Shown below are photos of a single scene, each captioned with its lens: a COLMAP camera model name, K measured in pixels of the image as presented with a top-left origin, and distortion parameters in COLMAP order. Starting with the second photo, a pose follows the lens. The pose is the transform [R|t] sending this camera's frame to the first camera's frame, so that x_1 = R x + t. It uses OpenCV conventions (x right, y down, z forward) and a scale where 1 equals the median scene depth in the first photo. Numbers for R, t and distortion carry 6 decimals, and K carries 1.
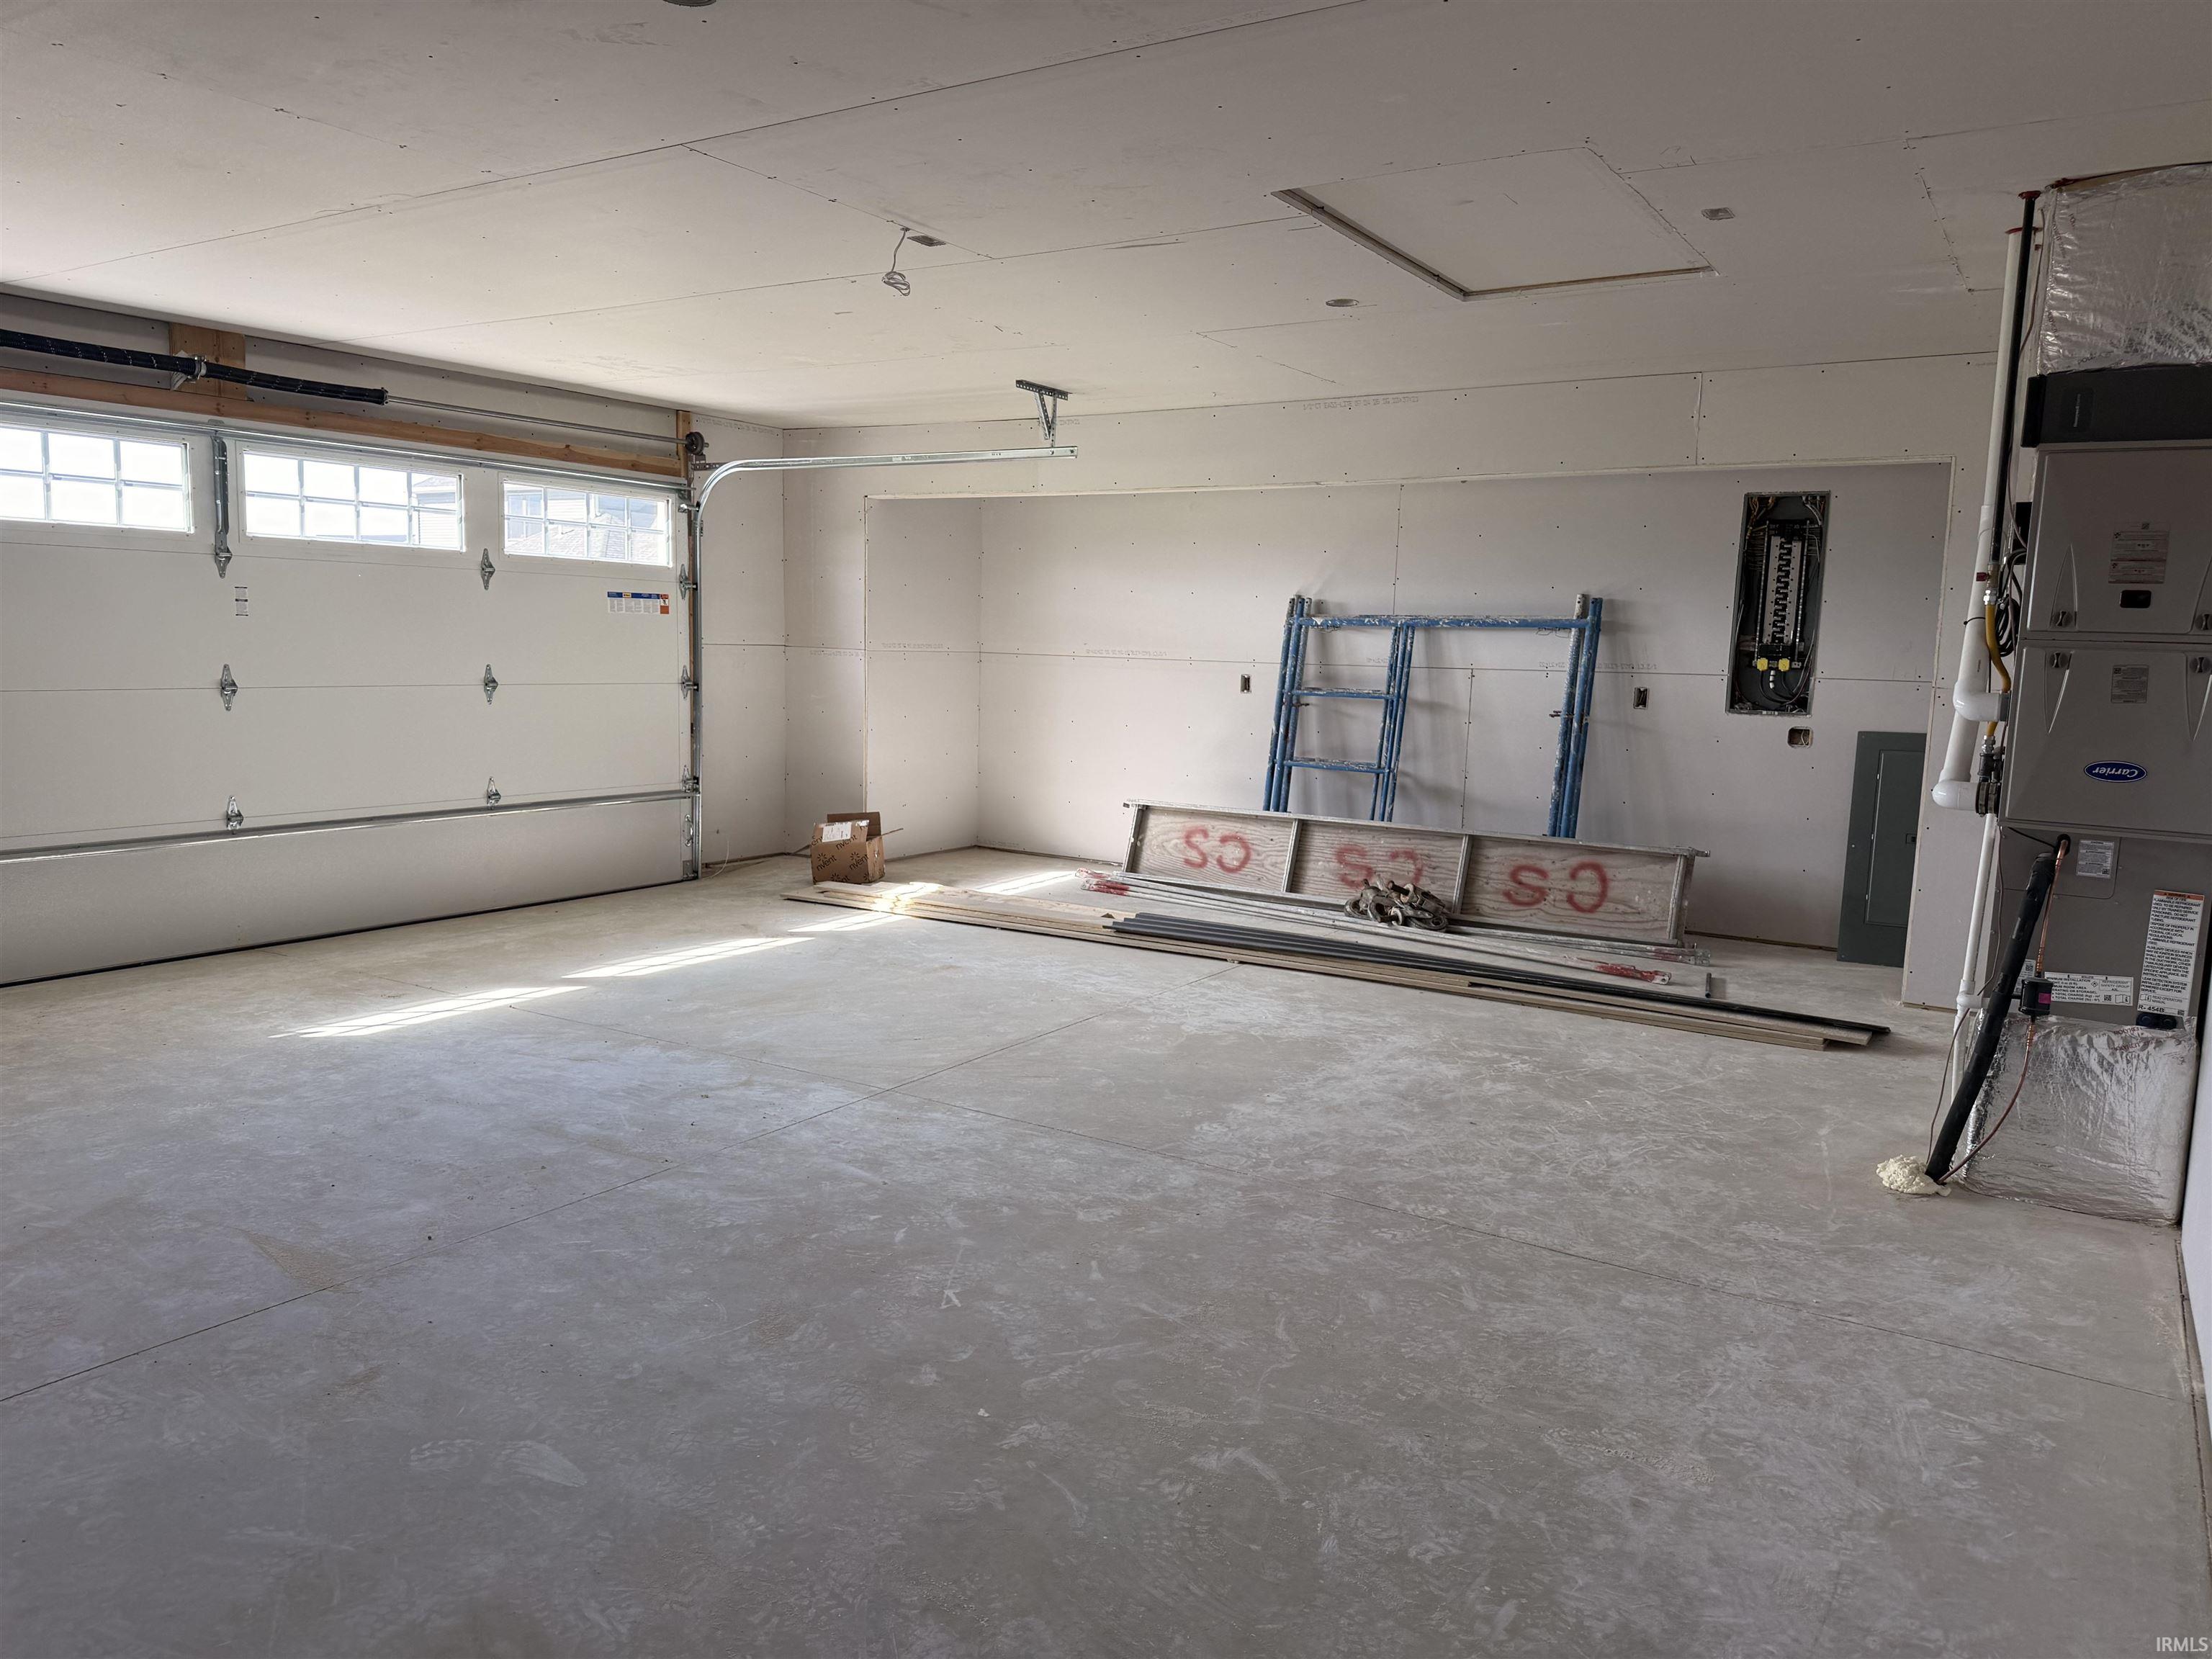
lens RADIAL K [[1569.3, 0, 1105.8], [0, 1569.3, 825.0], [0, 0, 1]] dist [0.077748, -0.095760]
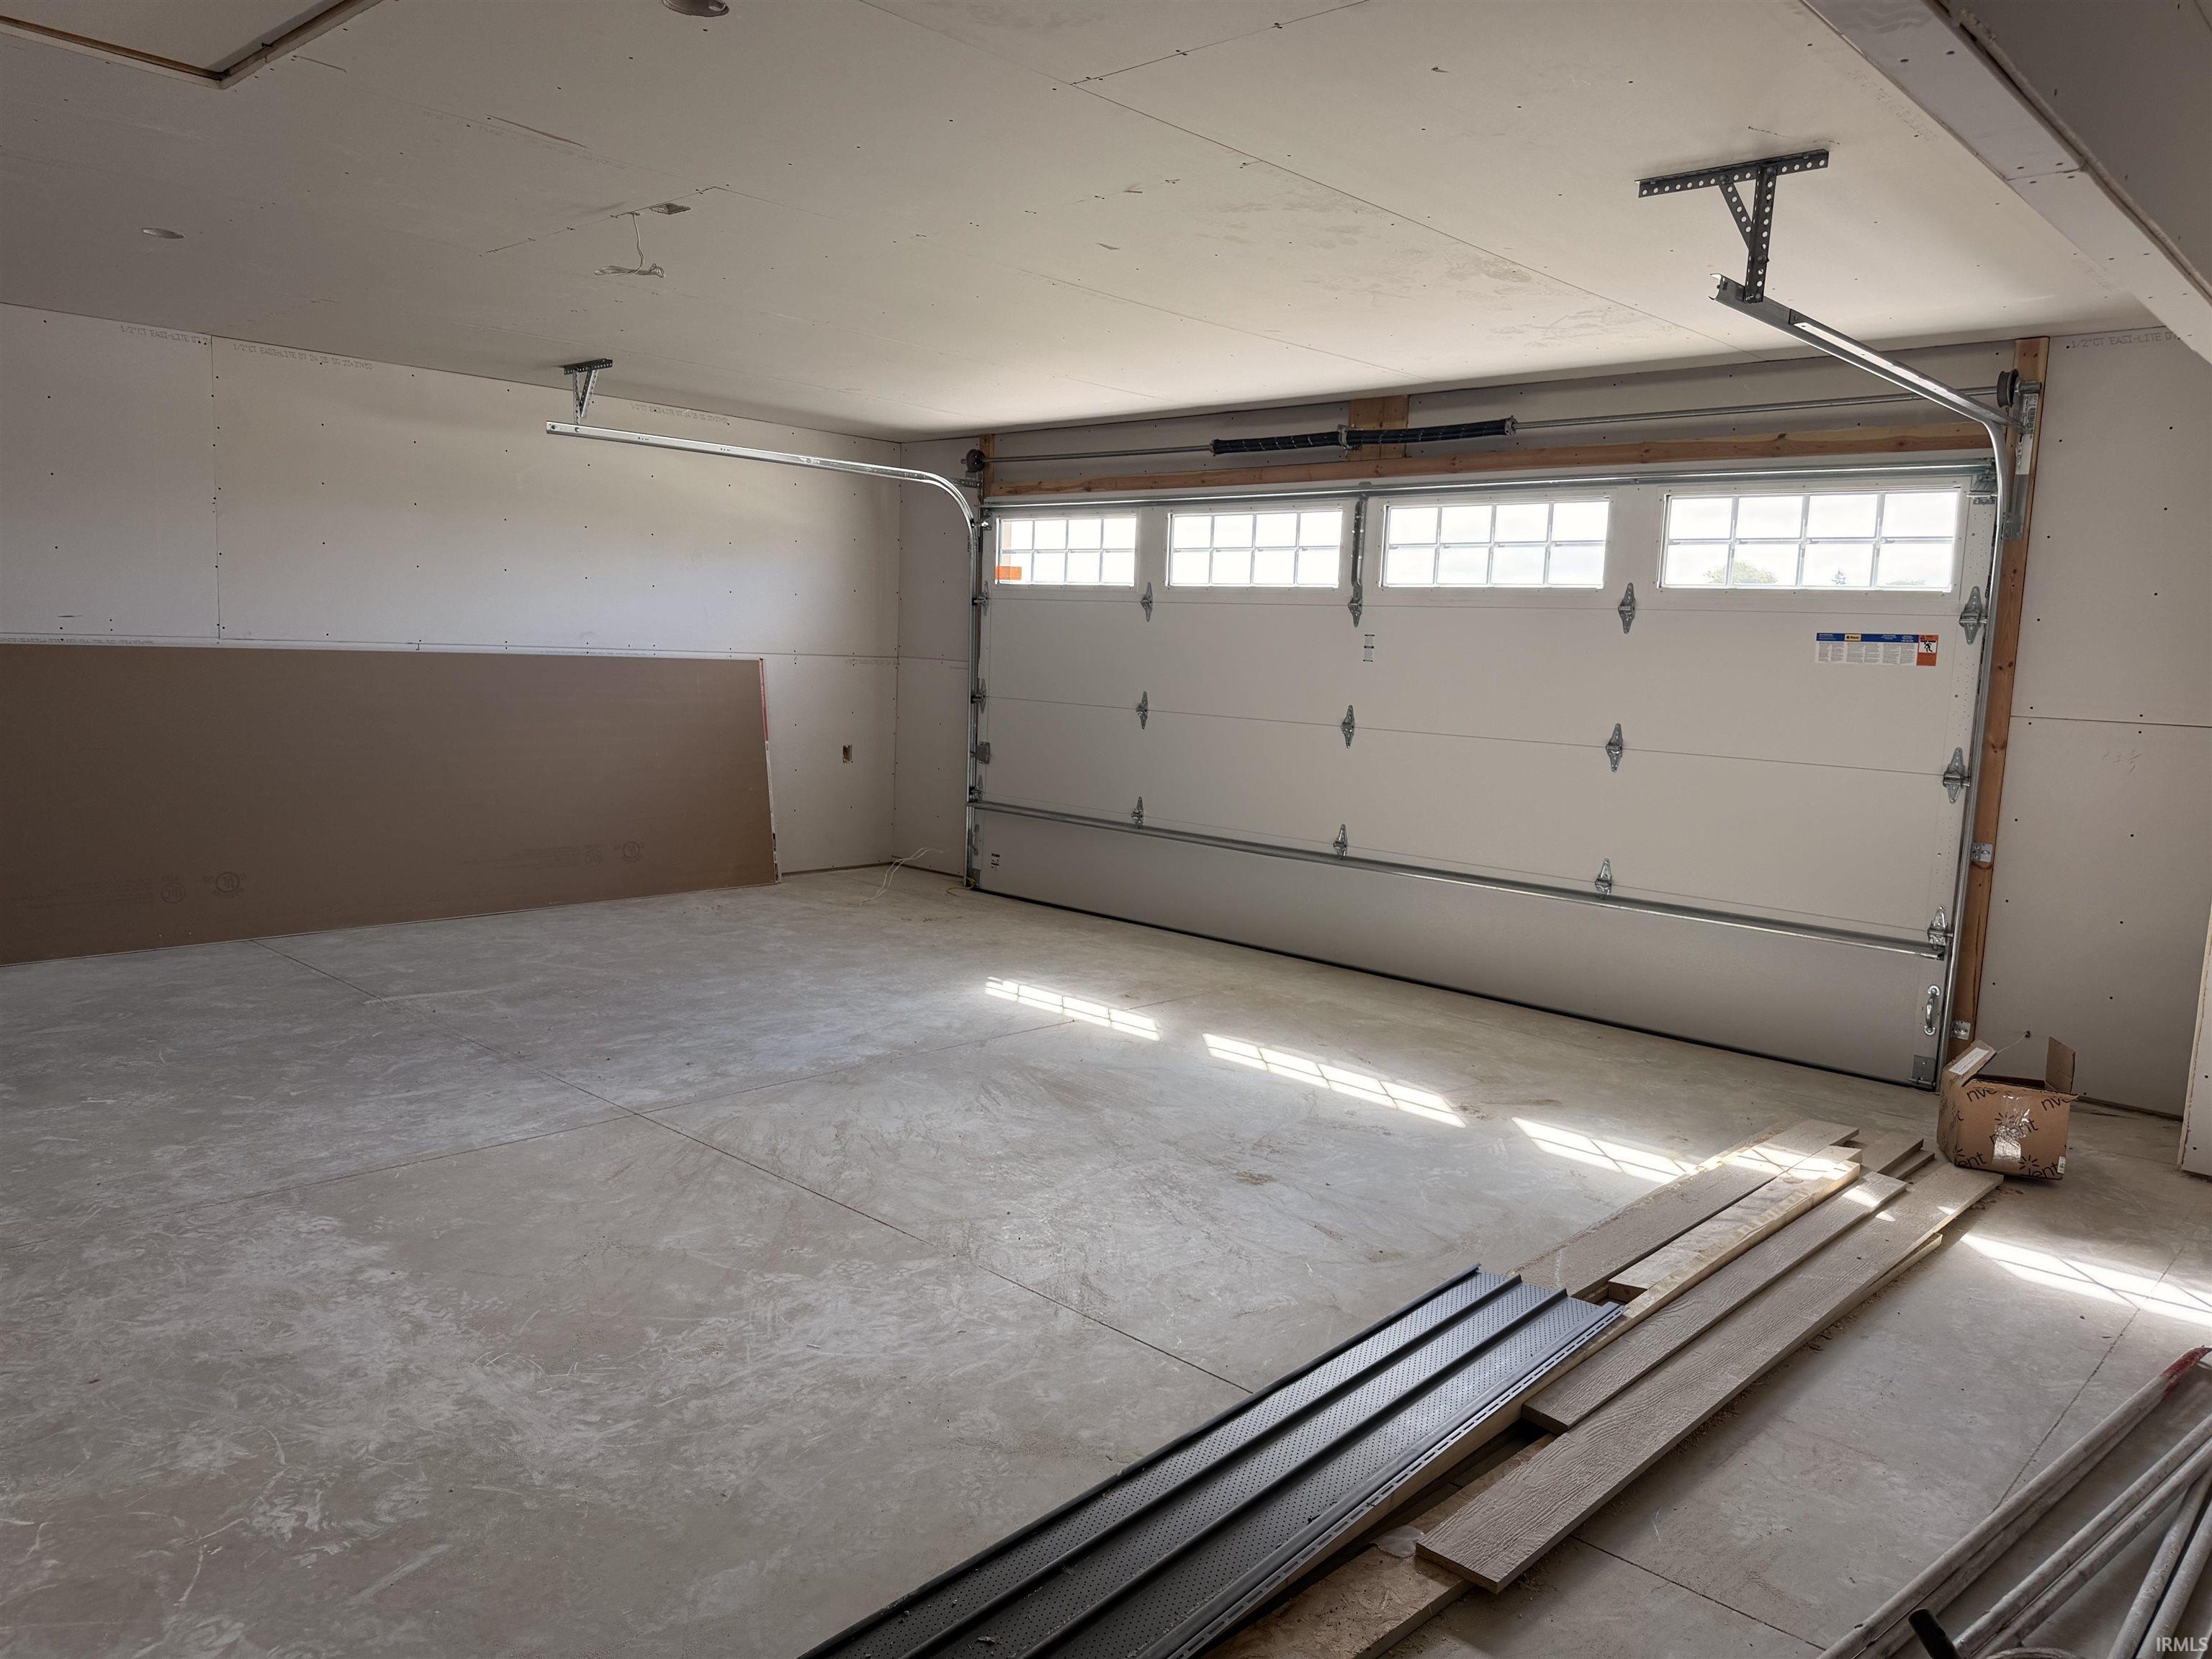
lens RADIAL K [[1569.3, 0, 1129.1], [0, 1569.3, 830.8], [0, 0, 1]] dist [0.077748, -0.095760]
pose [[-0.190063, 0.091330, -0.977515, 0.661300], [-0.160048, 0.979462, 0.122631, -0.151247], [0.968639, 0.179757, -0.171542, 1.282404]]
